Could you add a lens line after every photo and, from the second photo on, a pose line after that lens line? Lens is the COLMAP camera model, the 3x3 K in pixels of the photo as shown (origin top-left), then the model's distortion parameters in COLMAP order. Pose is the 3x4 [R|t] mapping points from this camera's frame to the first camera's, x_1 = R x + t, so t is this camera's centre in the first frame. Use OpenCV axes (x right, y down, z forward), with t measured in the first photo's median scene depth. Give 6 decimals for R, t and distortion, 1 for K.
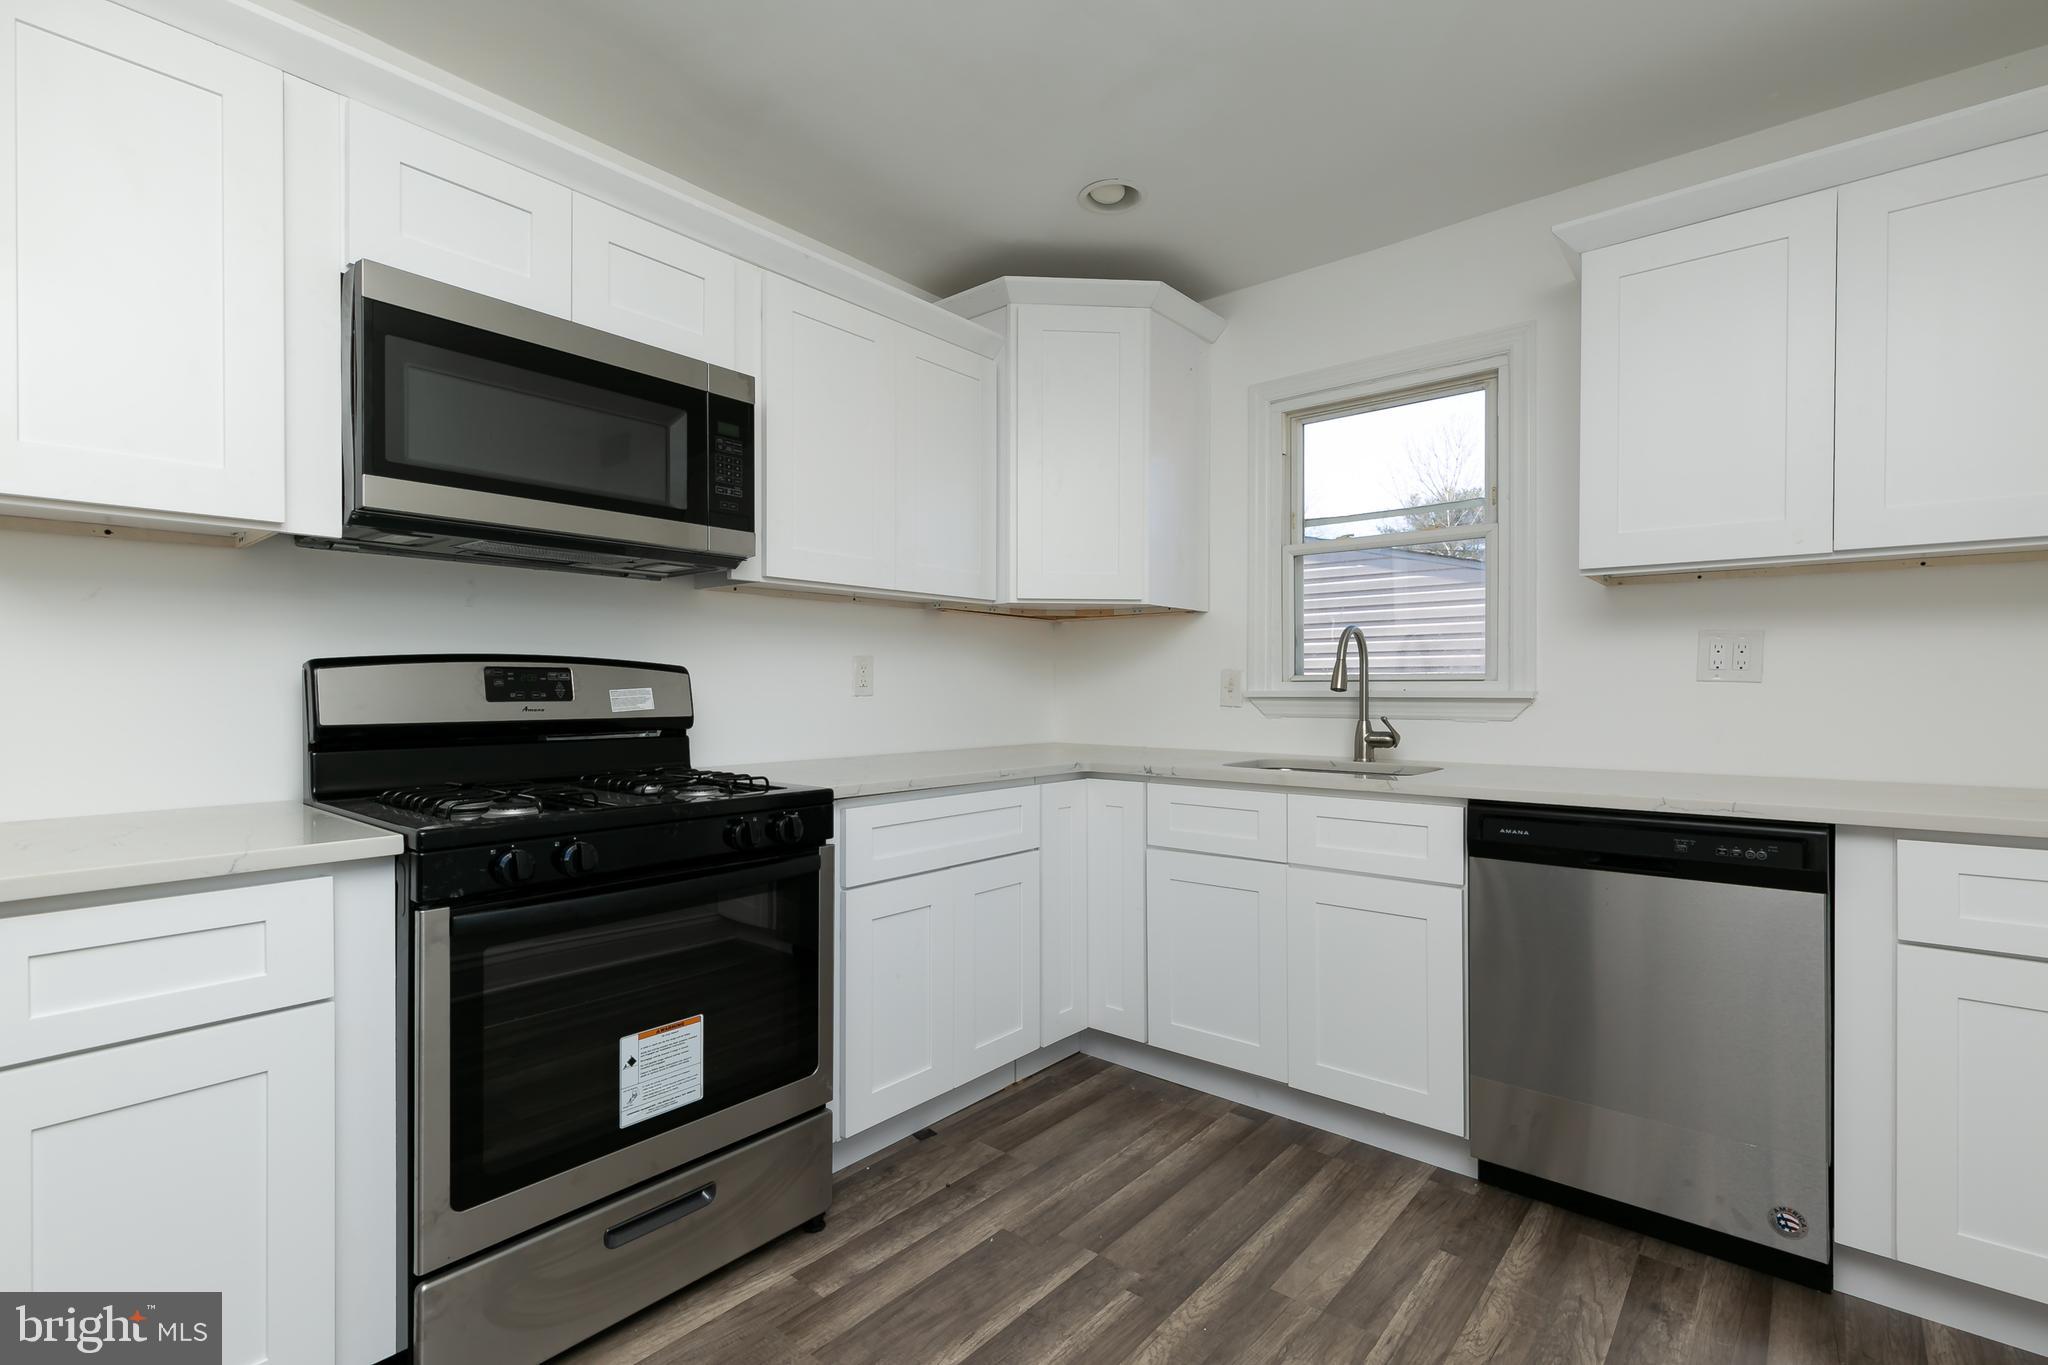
lens RADIAL K [[942.5, 0, 1042.2], [0, 942.5, 681.8], [0, 0, 1]] dist [0.010272, -0.000265]
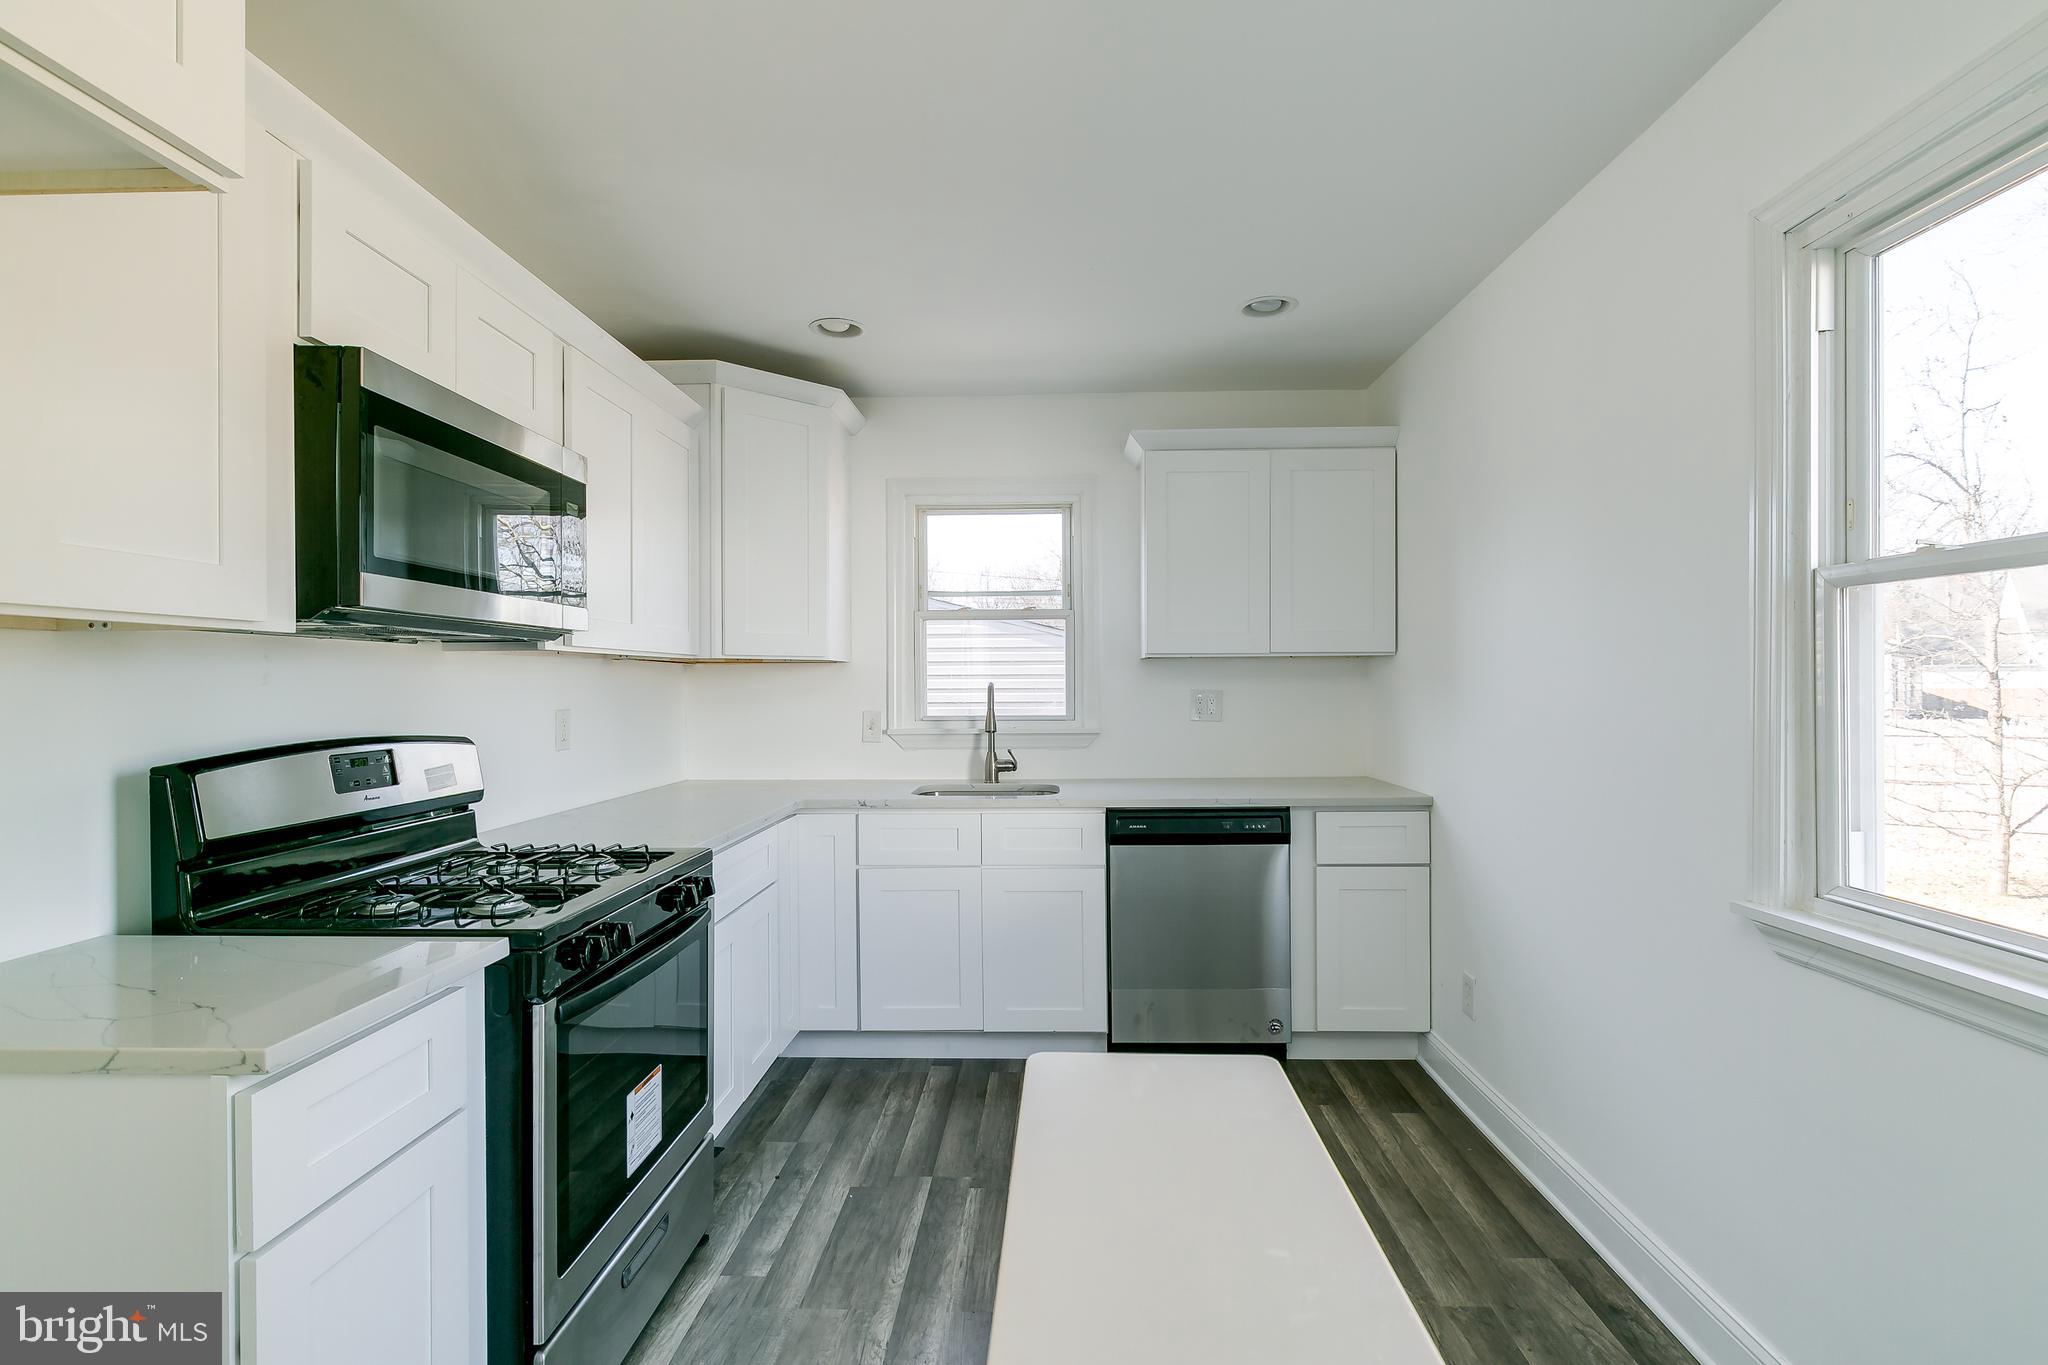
lens RADIAL K [[961.5, 0, 1040.5], [0, 961.5, 671.3], [0, 0, 1]] dist [0.001926, -0.001333]
pose [[0.782127, 0.002330, 0.623115, -0.589450], [0.002171, 0.999977, -0.006465, -0.083874], [-0.623115, 0.006409, 0.782104, -0.136912]]
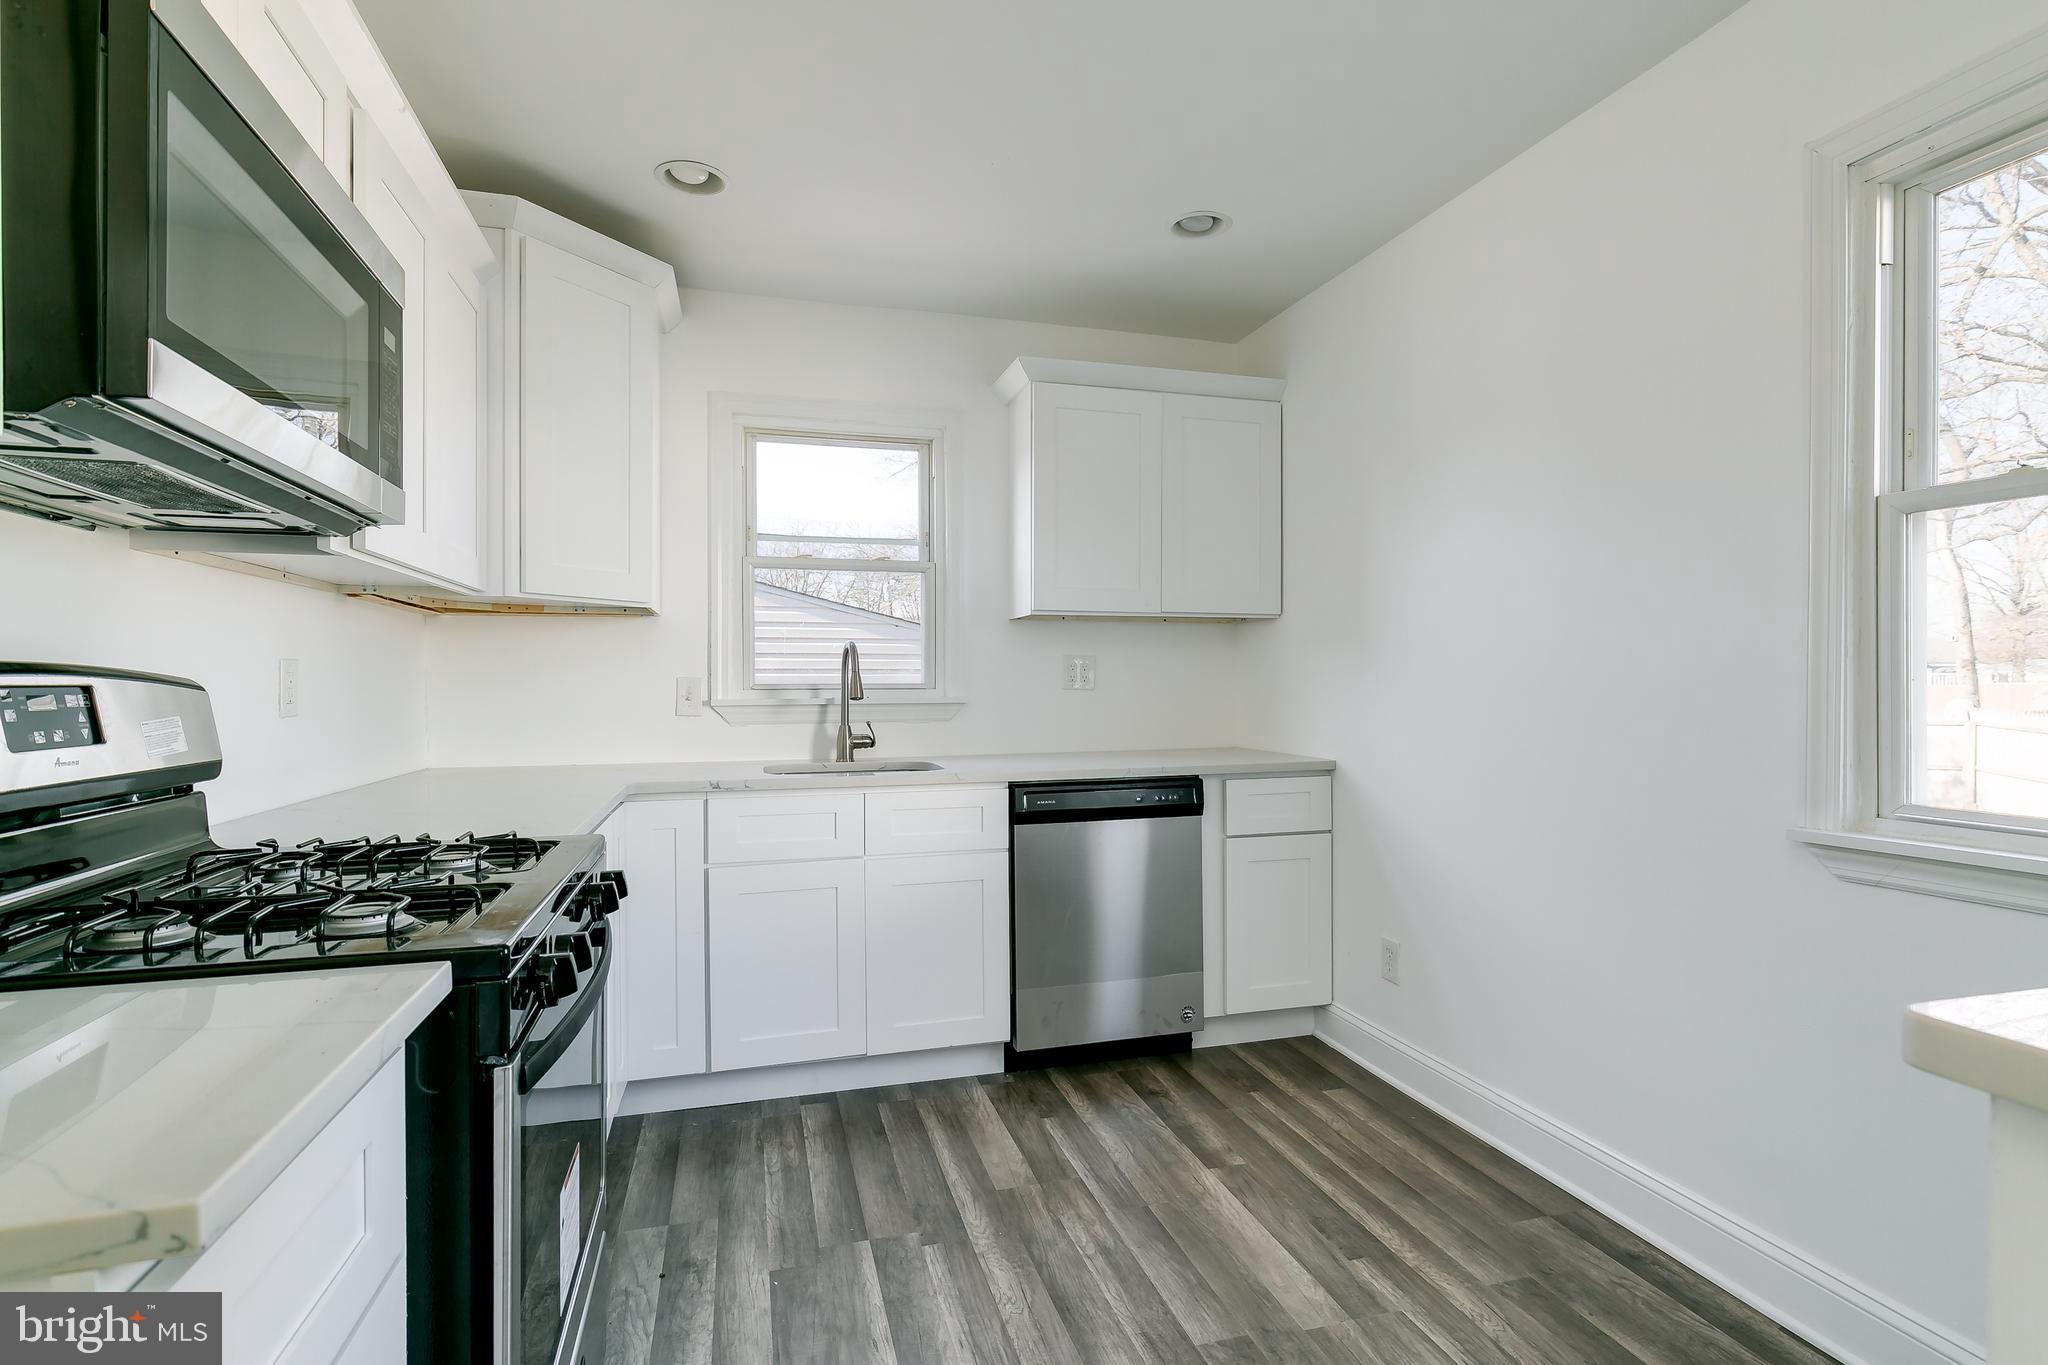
lens RADIAL K [[1001.4, 0, 1040.3], [0, 1001.4, 672.4], [0, 0, 1]] dist [-0.001475, 0.001278]
pose [[0.551647, 0.005660, 0.834058, -0.684132], [-0.001446, 0.999982, -0.005830, -0.019968], [-0.834076, 0.002010, 0.551646, 0.197308]]
